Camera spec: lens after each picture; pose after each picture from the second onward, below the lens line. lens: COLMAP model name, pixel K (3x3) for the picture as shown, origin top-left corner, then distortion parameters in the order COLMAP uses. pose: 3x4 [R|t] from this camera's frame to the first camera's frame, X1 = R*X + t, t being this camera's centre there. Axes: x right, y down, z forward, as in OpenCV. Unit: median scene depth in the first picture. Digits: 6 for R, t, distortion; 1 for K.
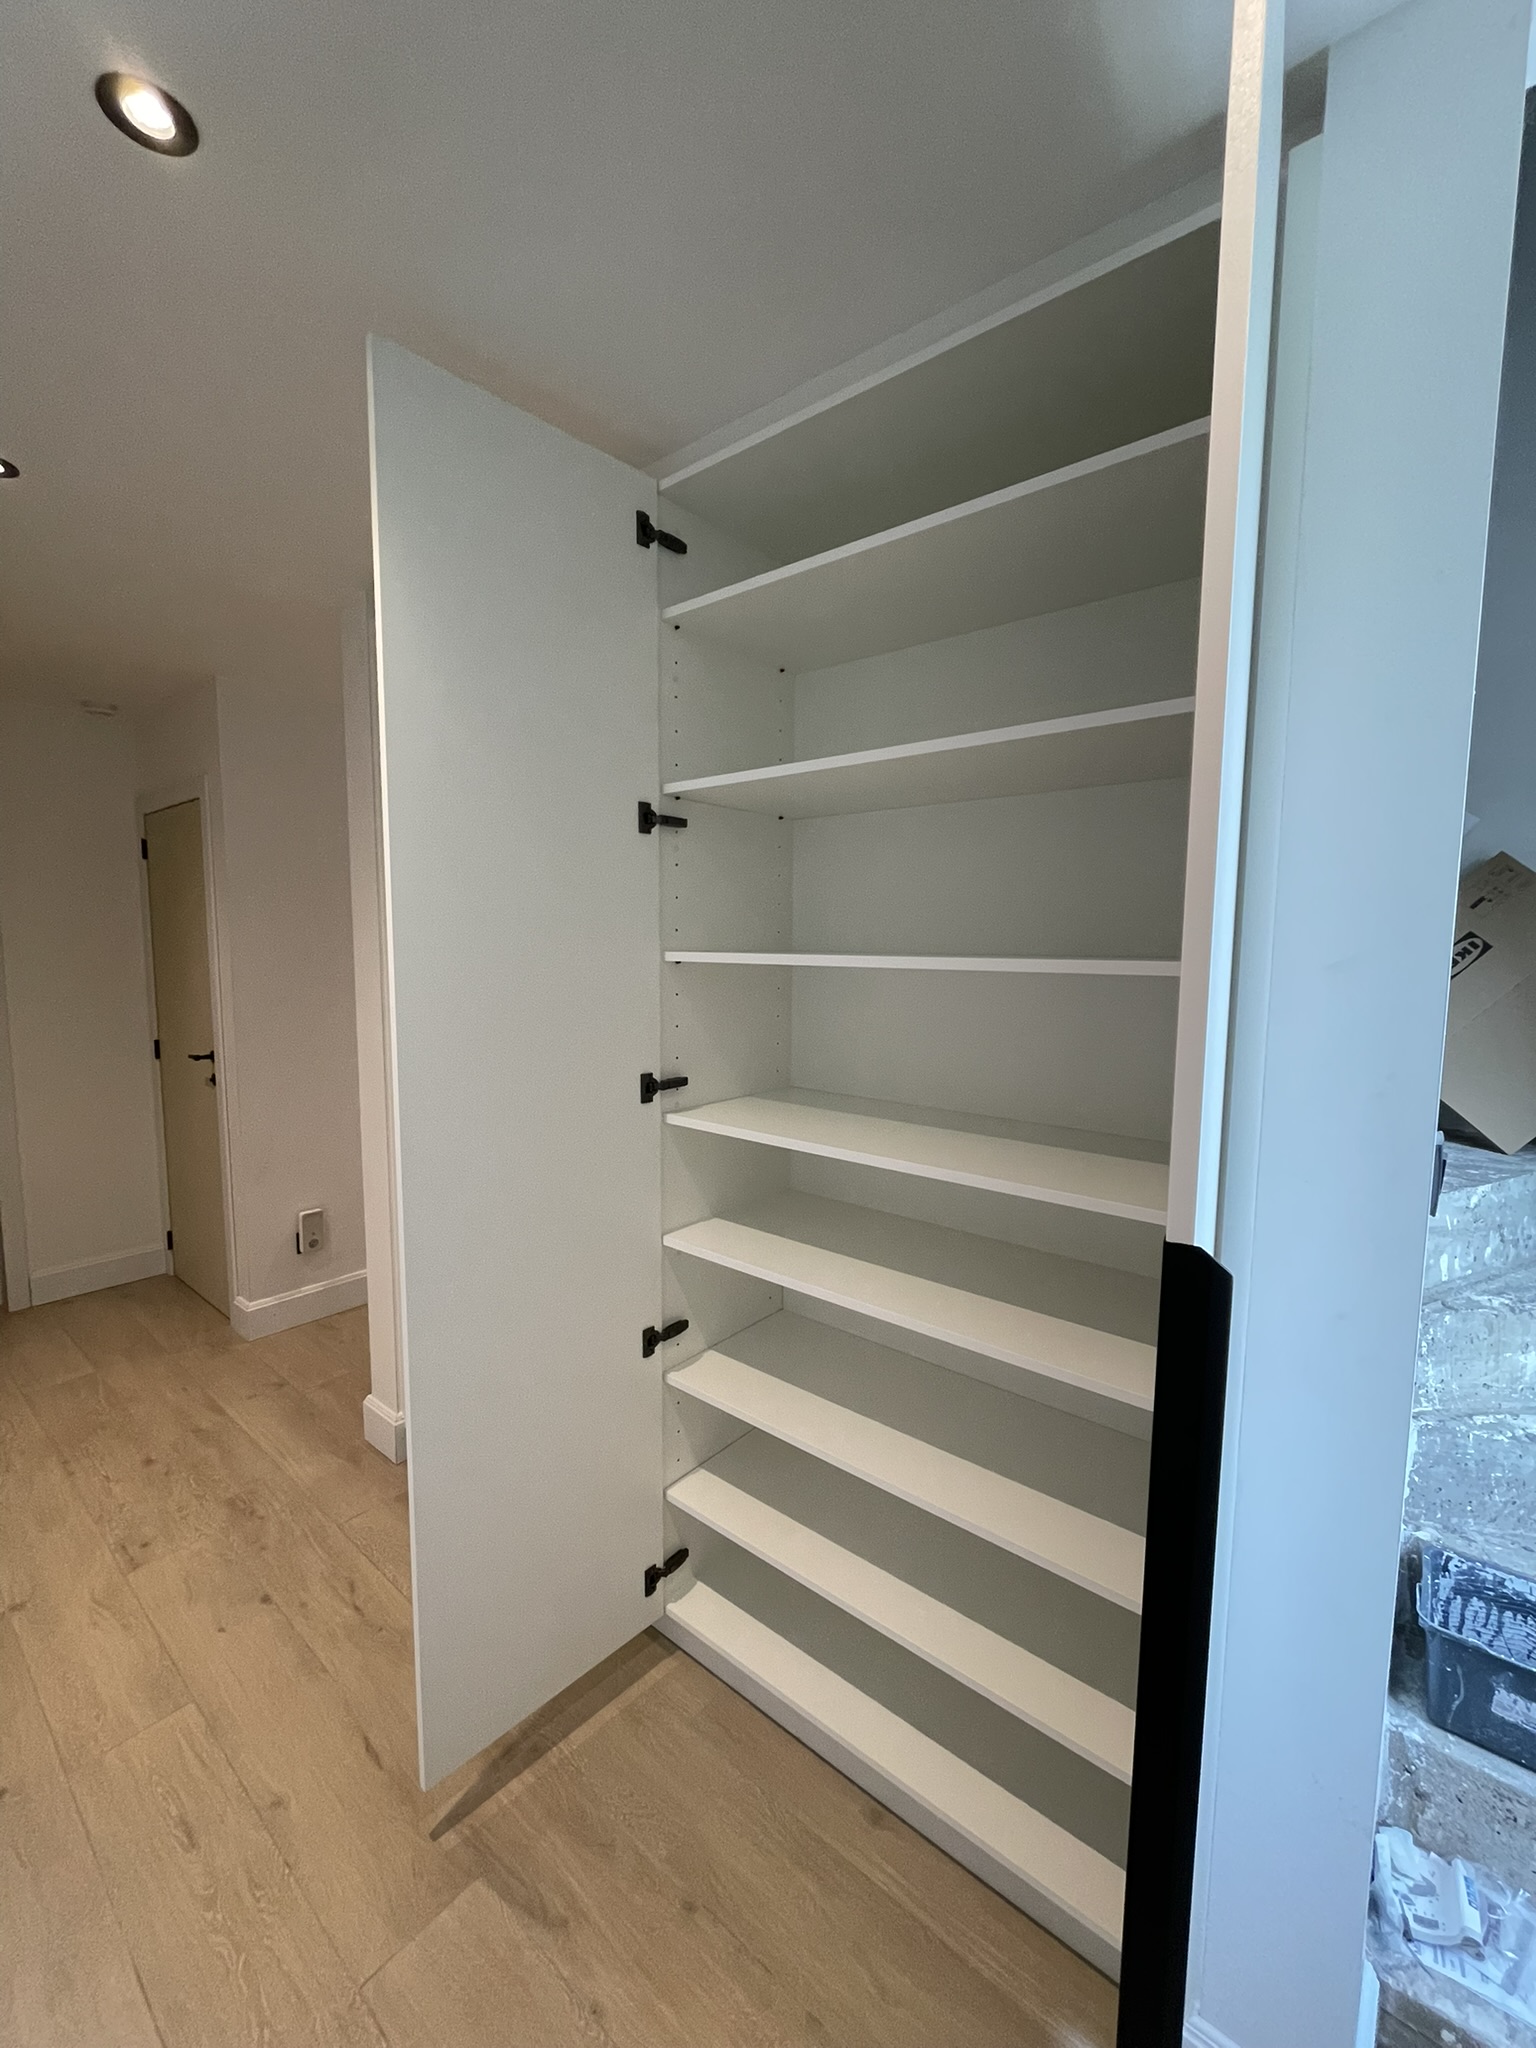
lens RADIAL K [[833.7, 0, 773.2], [0, 833.7, 1023.8], [0, 0, 1]] dist [-0.000374, 0.000024]
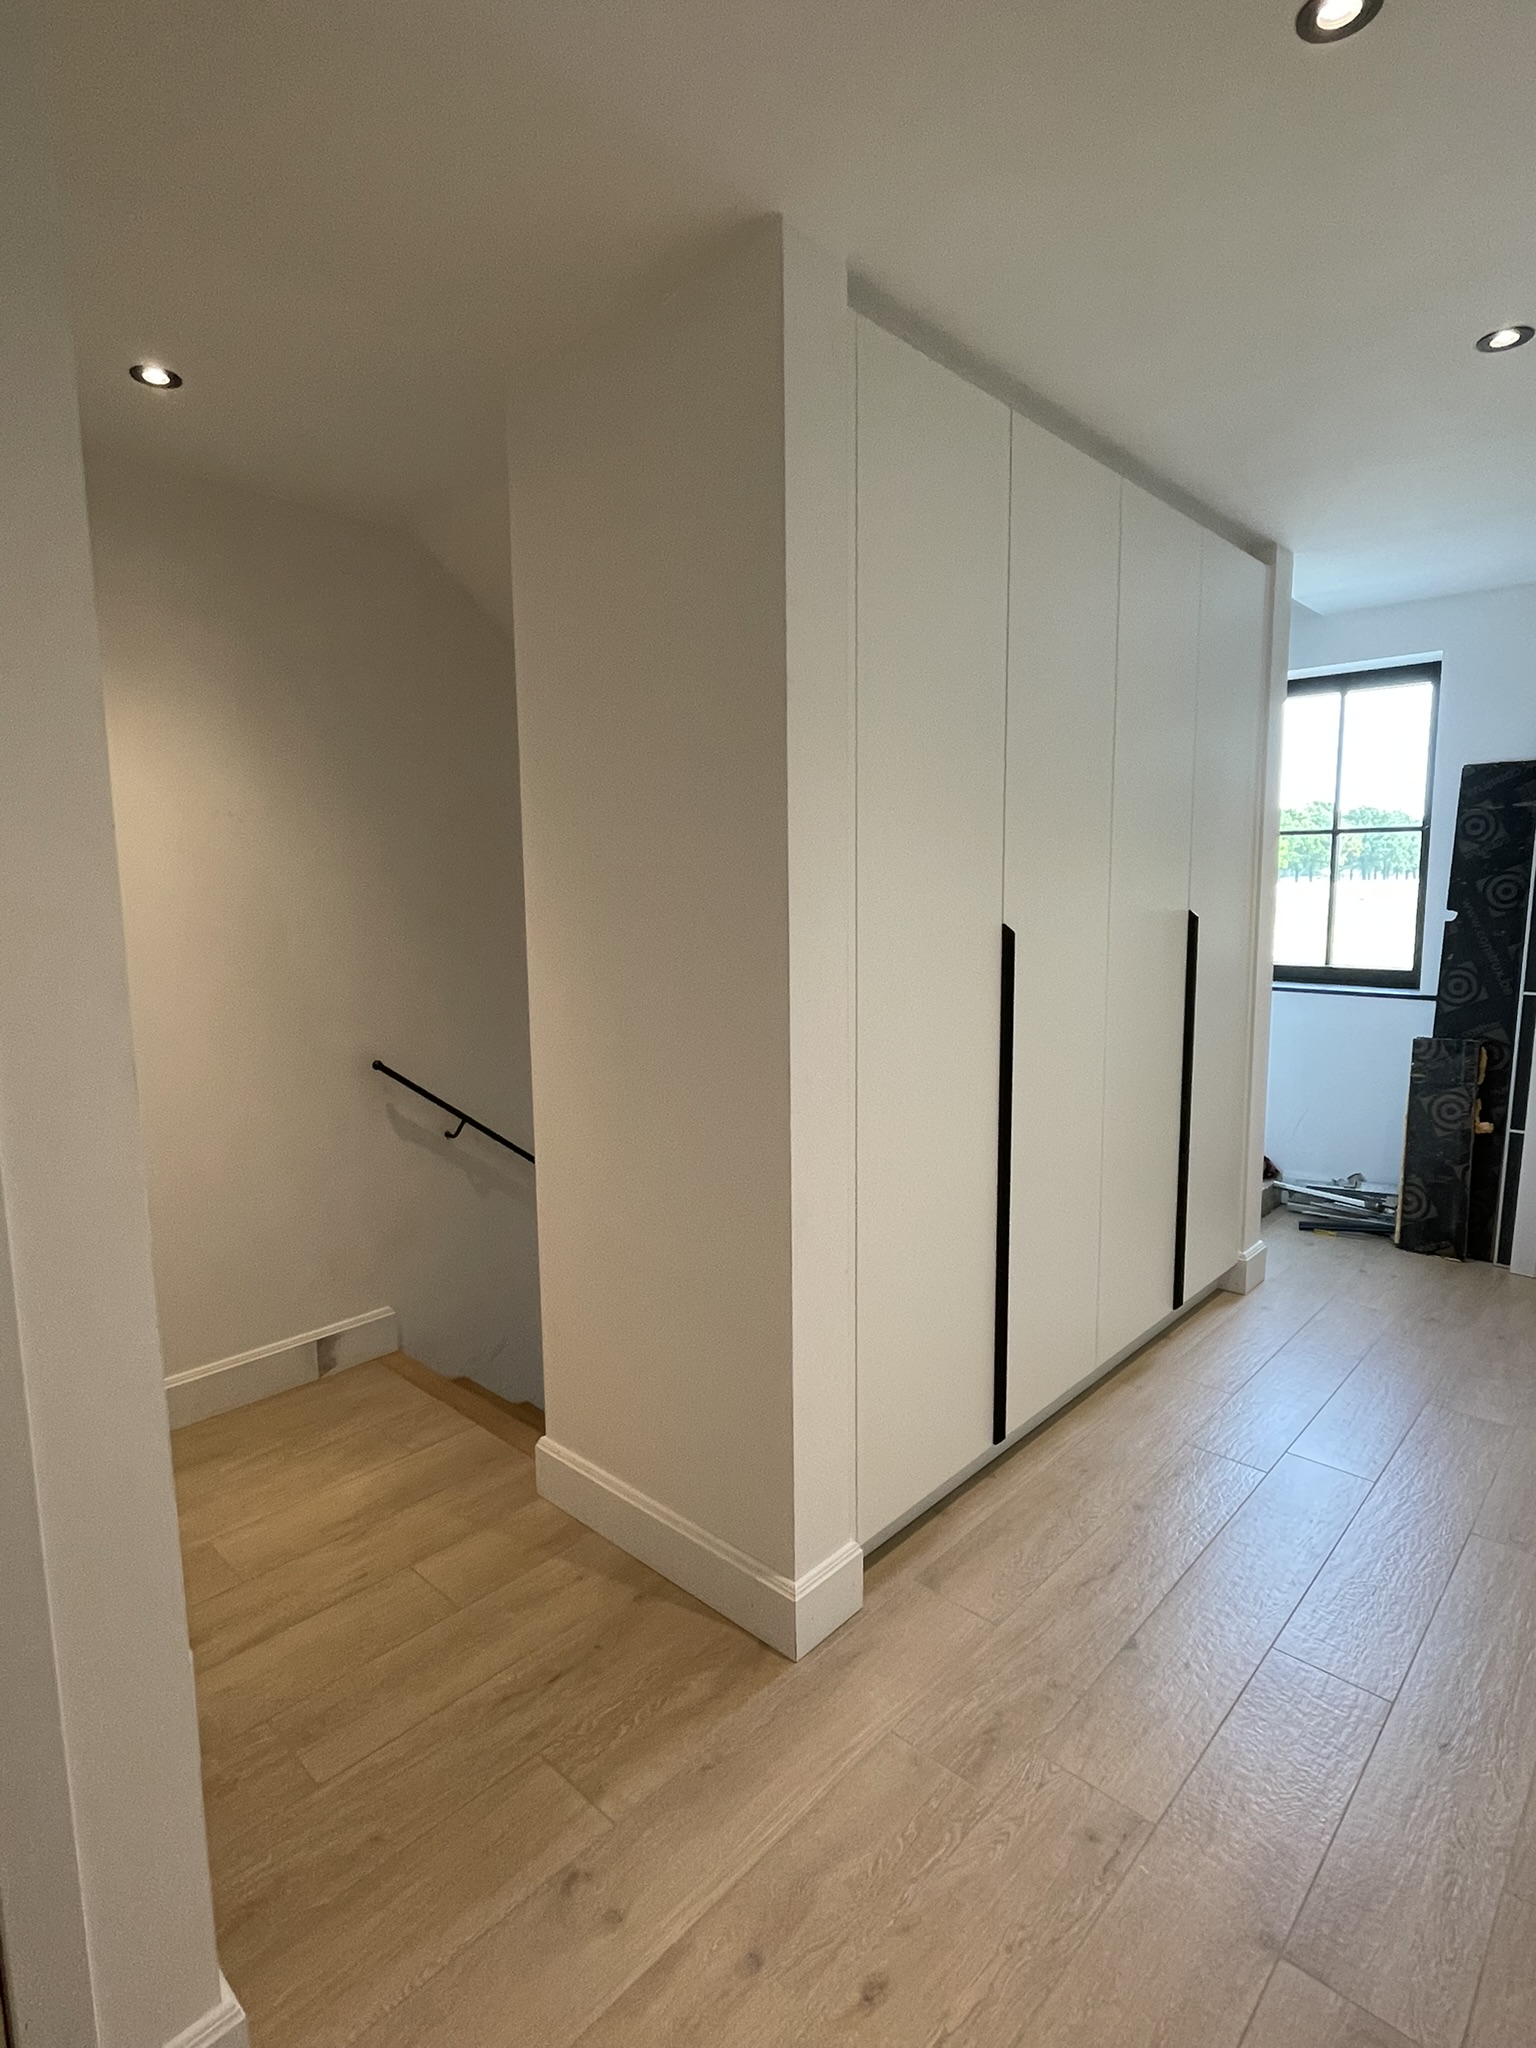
lens RADIAL K [[1058.6, 0, 773.5], [0, 1058.6, 1014.9], [0, 0, 1]] dist [-0.001651, 0.000835]
pose [[0.059203, -0.135877, 0.988955, -1.542860], [0.111564, 0.985387, 0.128708, -0.073355], [-0.991992, 0.102712, 0.073497, 1.198800]]
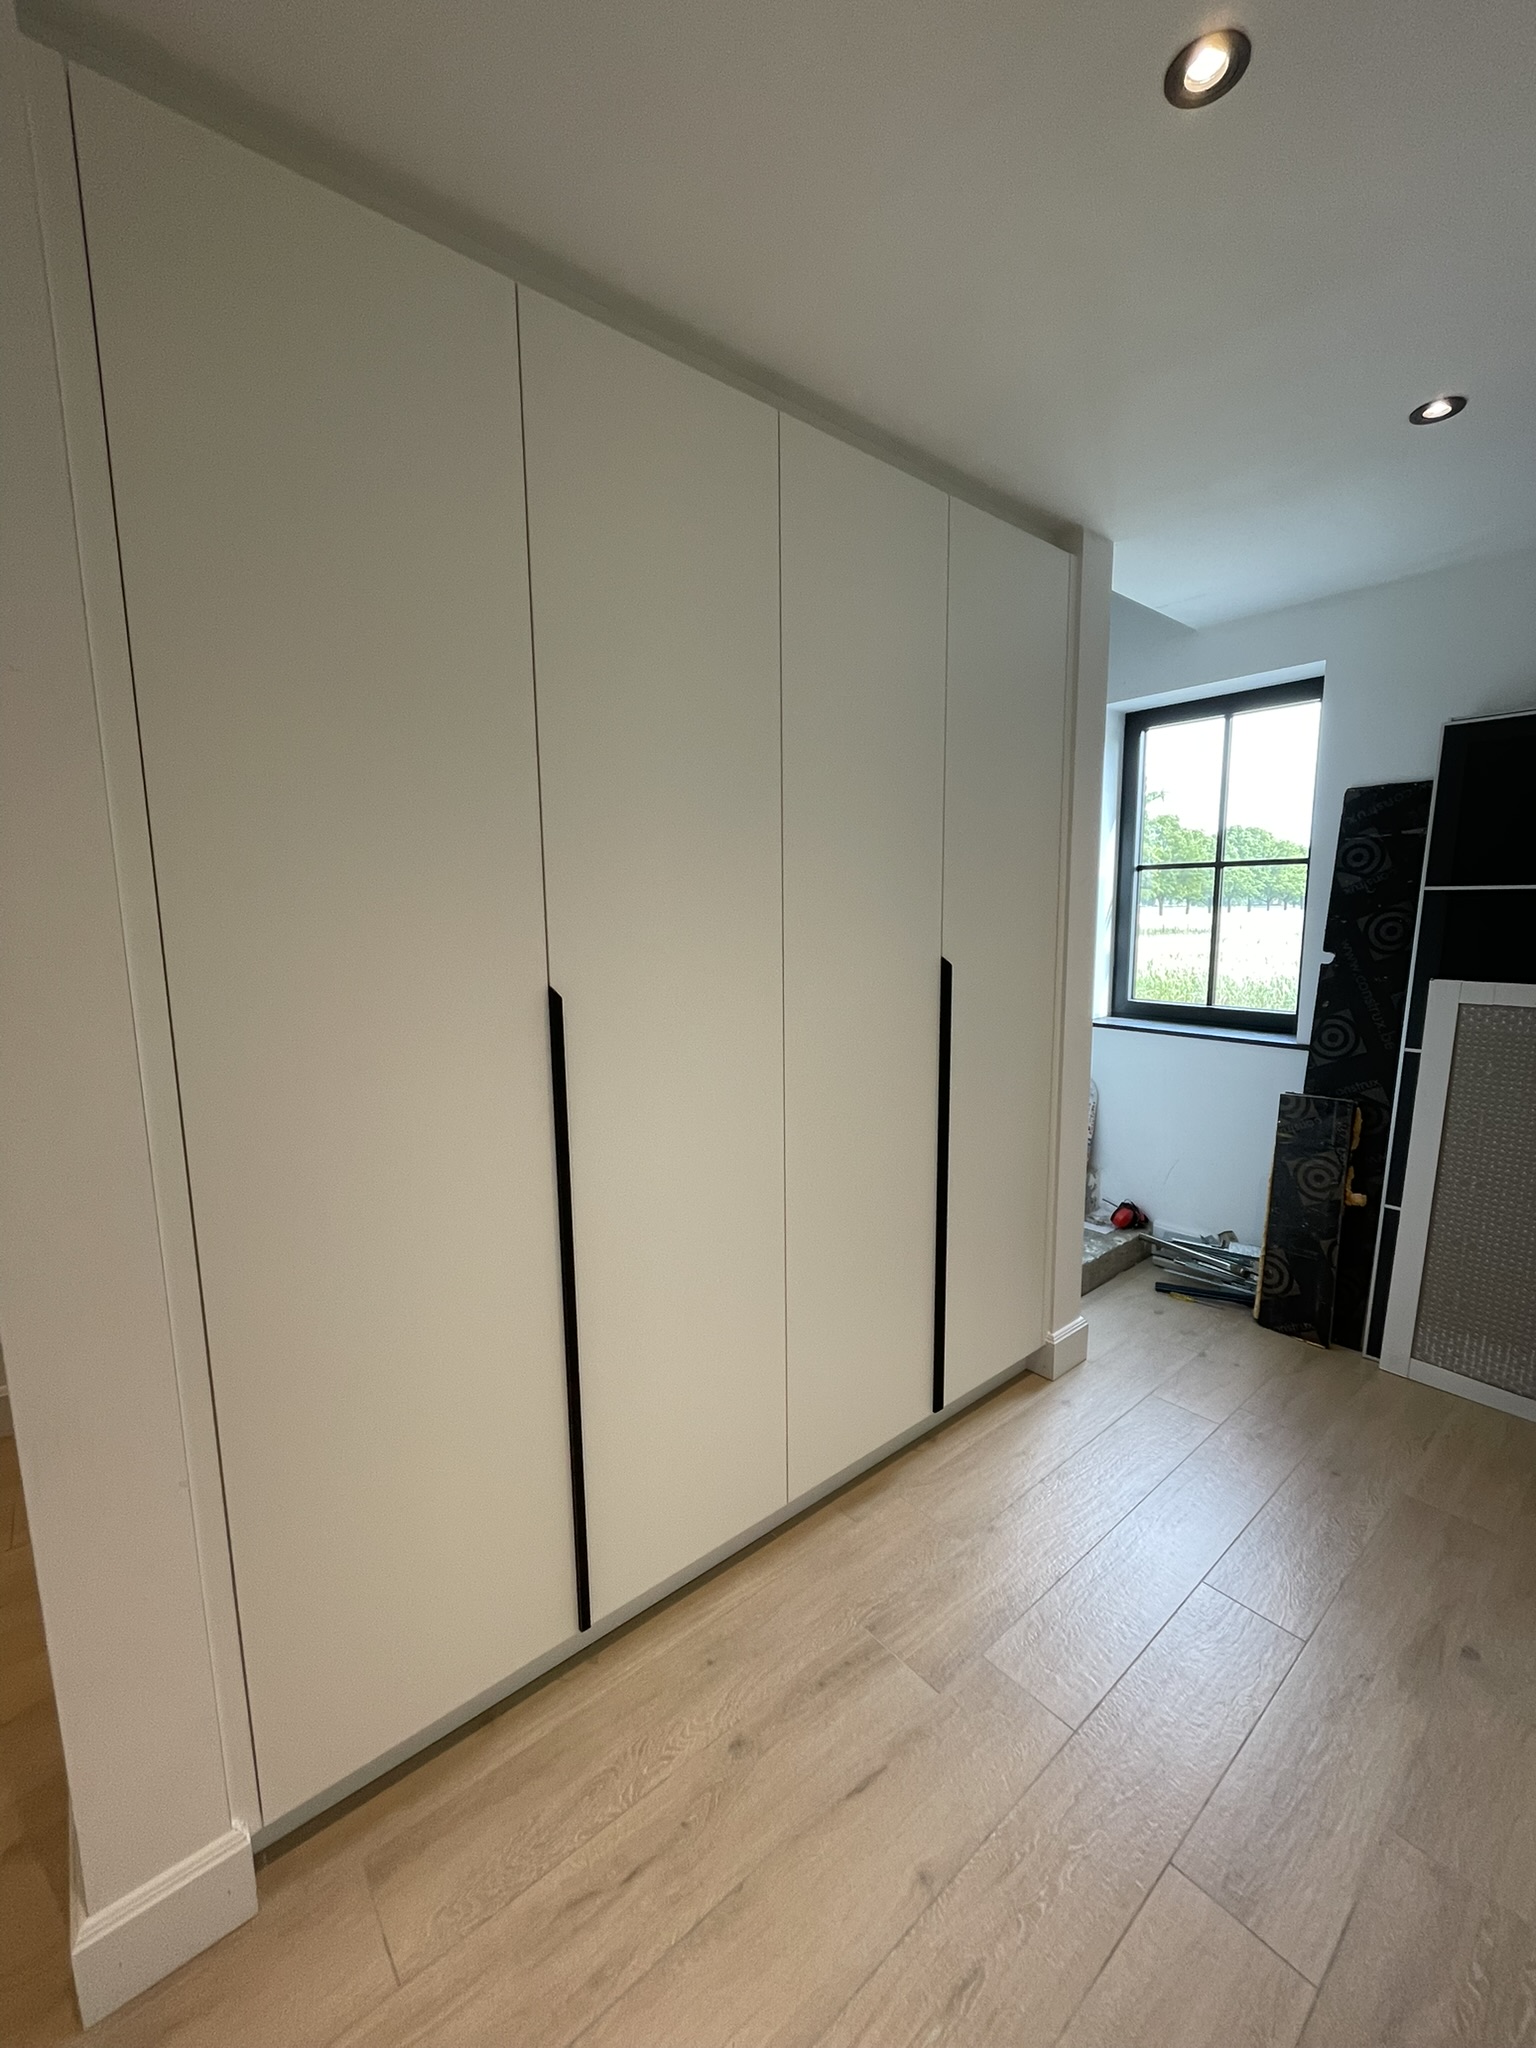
lens RADIAL K [[833.7, 0, 773.2], [0, 833.7, 1023.8], [0, 0, 1]] dist [-0.000374, 0.000024]
pose [[0.179771, -0.146607, 0.972722, -1.004231], [0.111249, 0.985518, 0.127976, -0.031271], [-0.977398, 0.085208, 0.193477, 0.696308]]
